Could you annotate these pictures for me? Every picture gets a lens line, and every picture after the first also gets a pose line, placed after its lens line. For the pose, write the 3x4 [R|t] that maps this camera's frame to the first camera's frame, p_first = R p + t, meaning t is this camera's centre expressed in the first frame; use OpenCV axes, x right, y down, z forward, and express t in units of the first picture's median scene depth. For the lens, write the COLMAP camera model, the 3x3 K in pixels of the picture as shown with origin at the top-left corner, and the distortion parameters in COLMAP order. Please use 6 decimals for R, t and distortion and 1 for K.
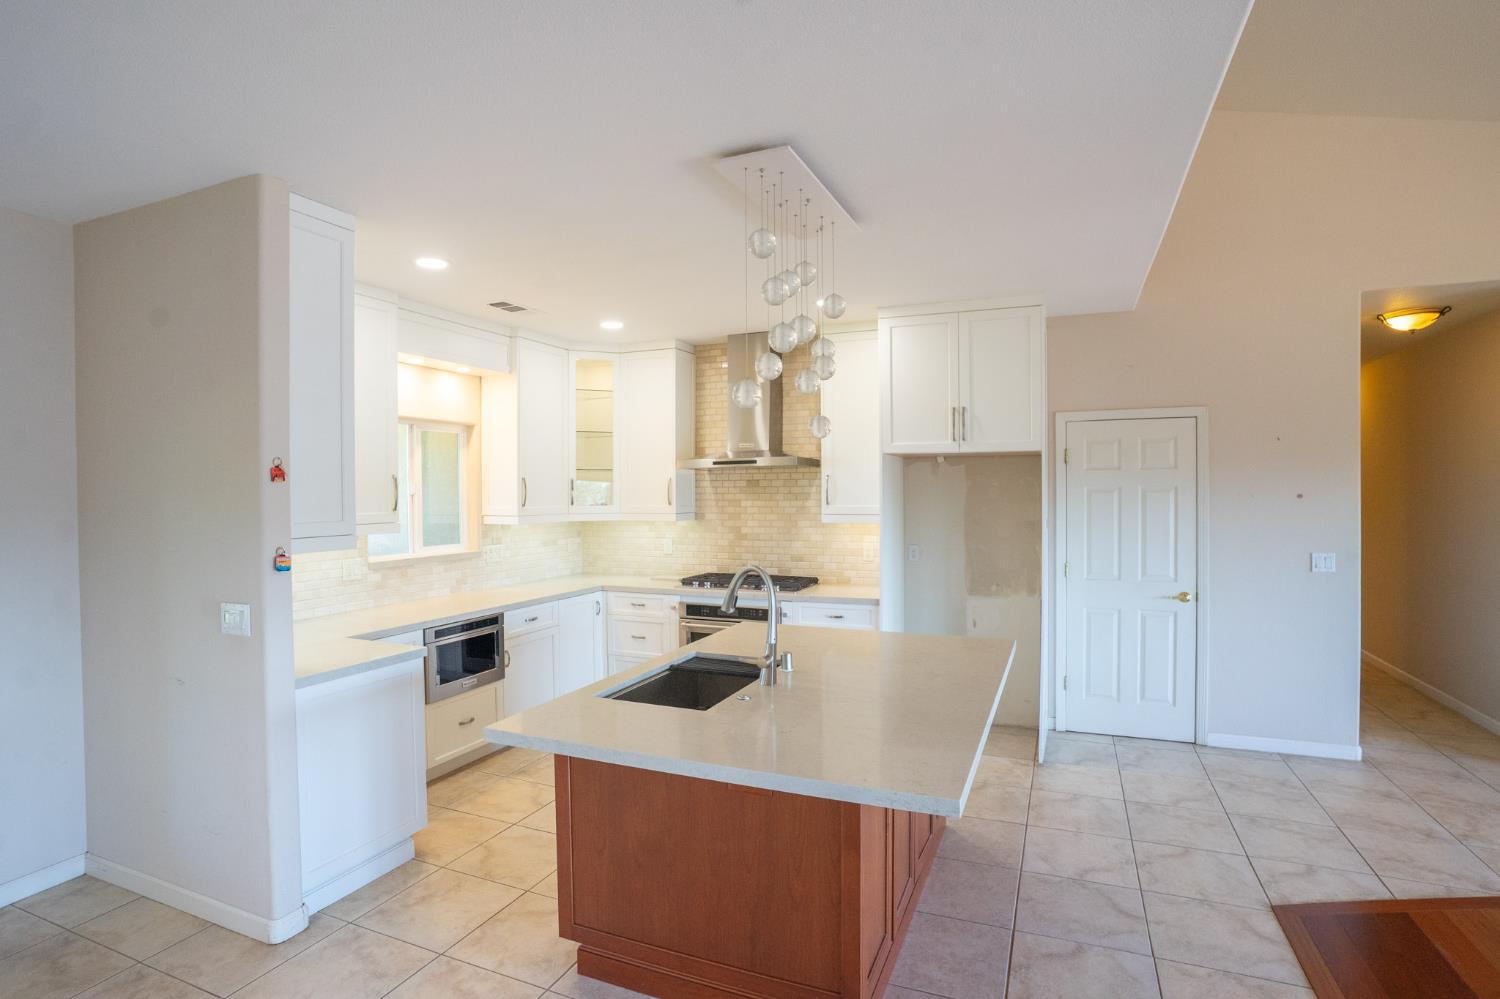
lens RADIAL K [[740.0, 0, 742.8], [0, 740.0, 501.9], [0, 0, 1]] dist [-0.081816, 0.037299]
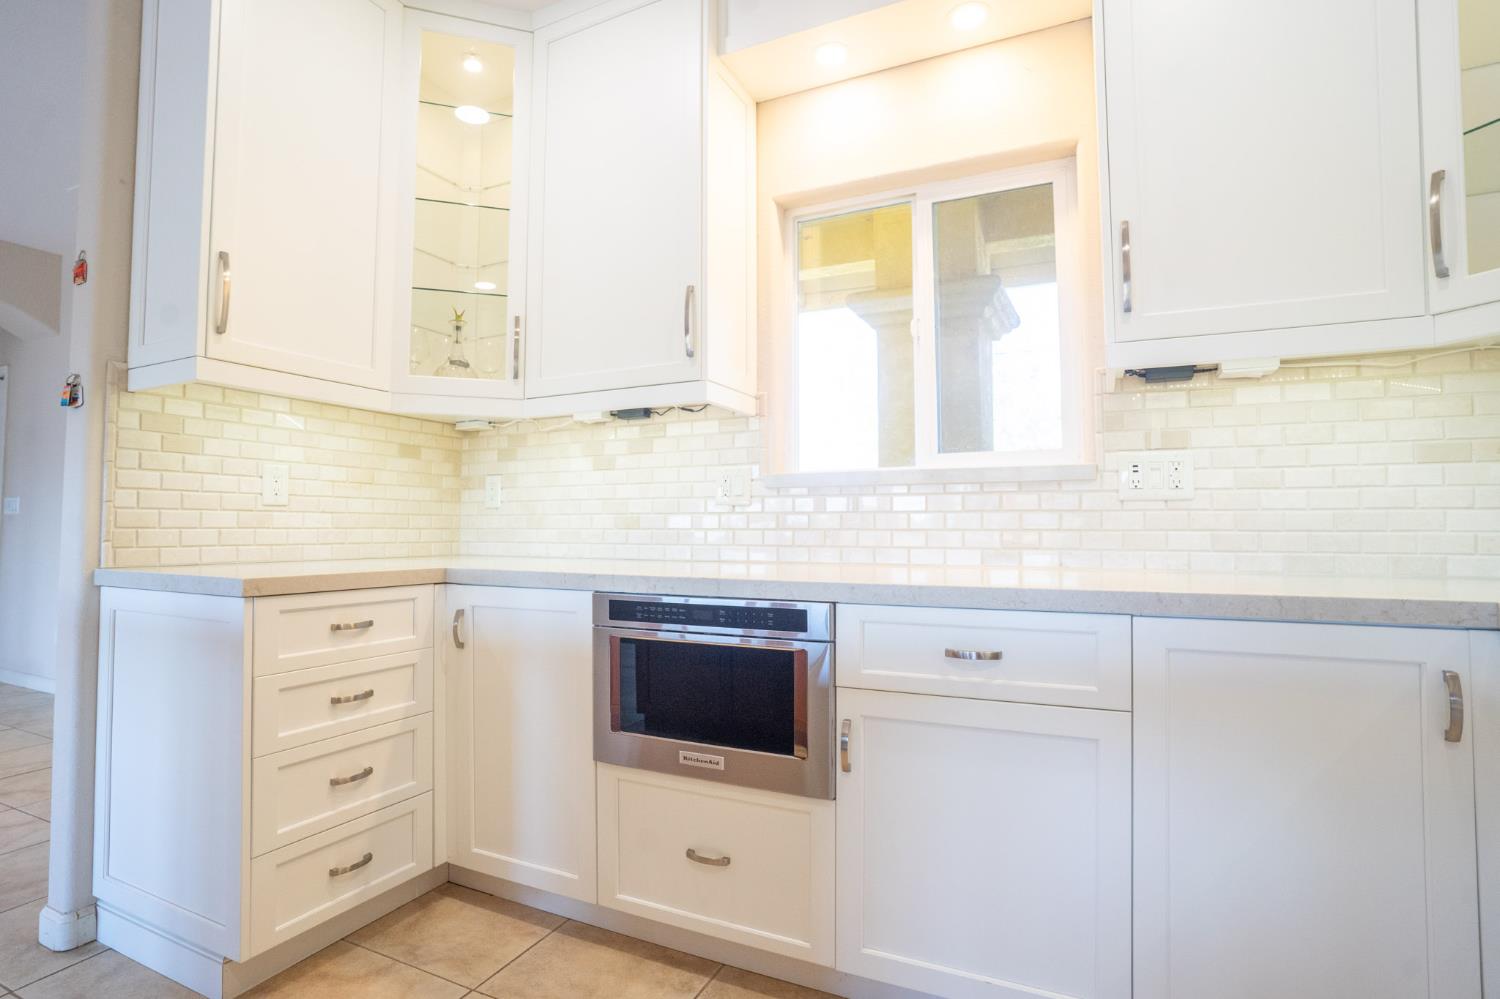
lens RADIAL K [[740.0, 0, 742.8], [0, 740.0, 501.9], [0, 0, 1]] dist [-0.081816, 0.037299]
pose [[-0.030632, -0.026932, -0.999168, 0.015014], [-0.015321, 0.999532, -0.026472, 0.104708], [0.999413, 0.014497, -0.031030, 0.891218]]
